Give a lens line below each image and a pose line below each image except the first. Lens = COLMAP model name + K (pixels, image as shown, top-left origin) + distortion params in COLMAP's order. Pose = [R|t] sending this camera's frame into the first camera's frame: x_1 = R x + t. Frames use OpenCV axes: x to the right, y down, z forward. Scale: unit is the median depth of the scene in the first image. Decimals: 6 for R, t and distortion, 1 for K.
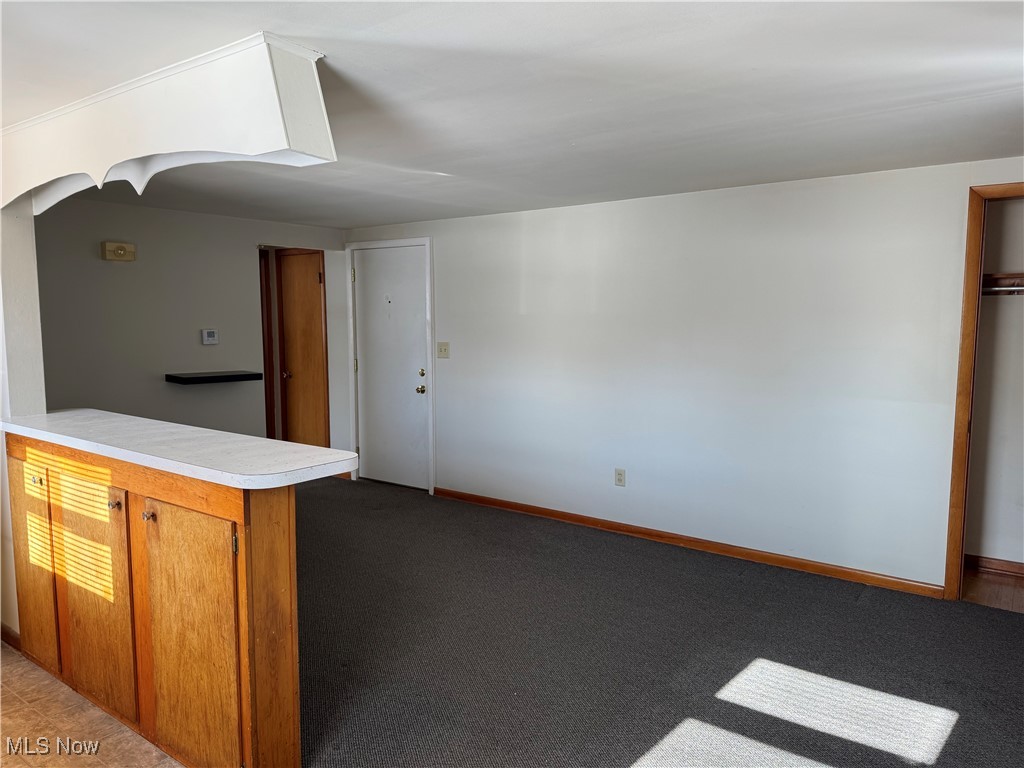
lens RADIAL K [[705.5, 0, 495.1], [0, 705.5, 385.6], [0, 0, 1]] dist [0.030839, -0.037015]
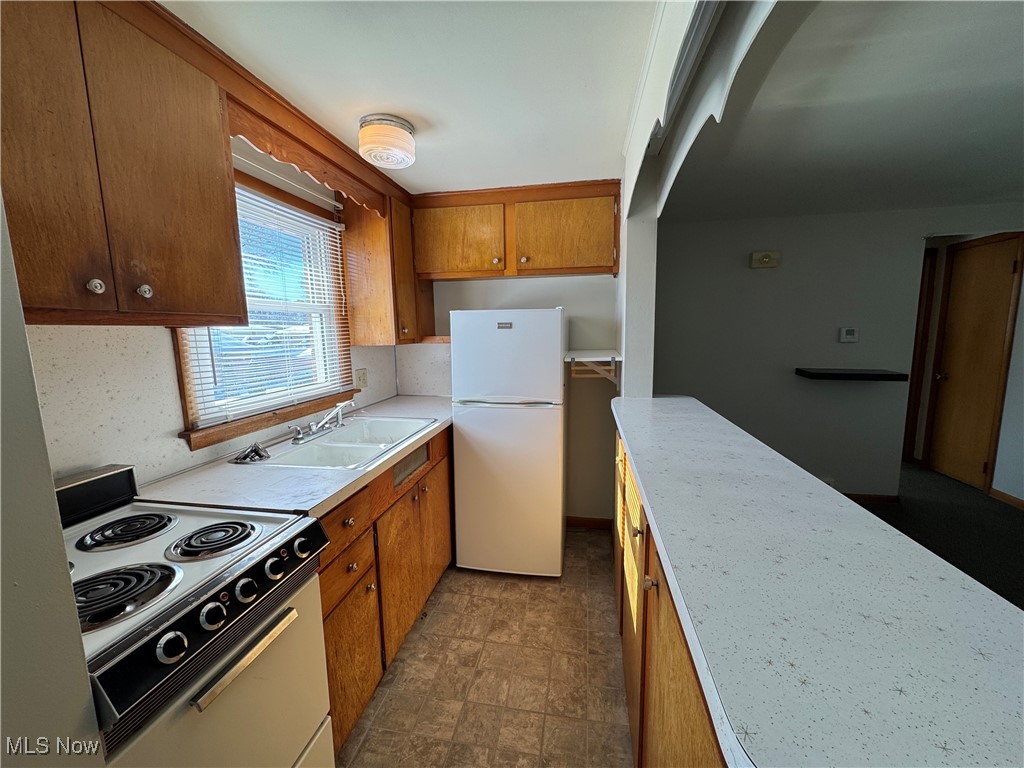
lens RADIAL K [[408.3, 0, 515.9], [0, 408.3, 385.3], [0, 0, 1]] dist [-0.007014, -0.000819]
pose [[0.457669, 0.112600, -0.881964, -0.095946], [-0.072766, 0.993364, 0.089063, -0.013636], [0.886140, 0.023416, 0.462825, 0.302862]]
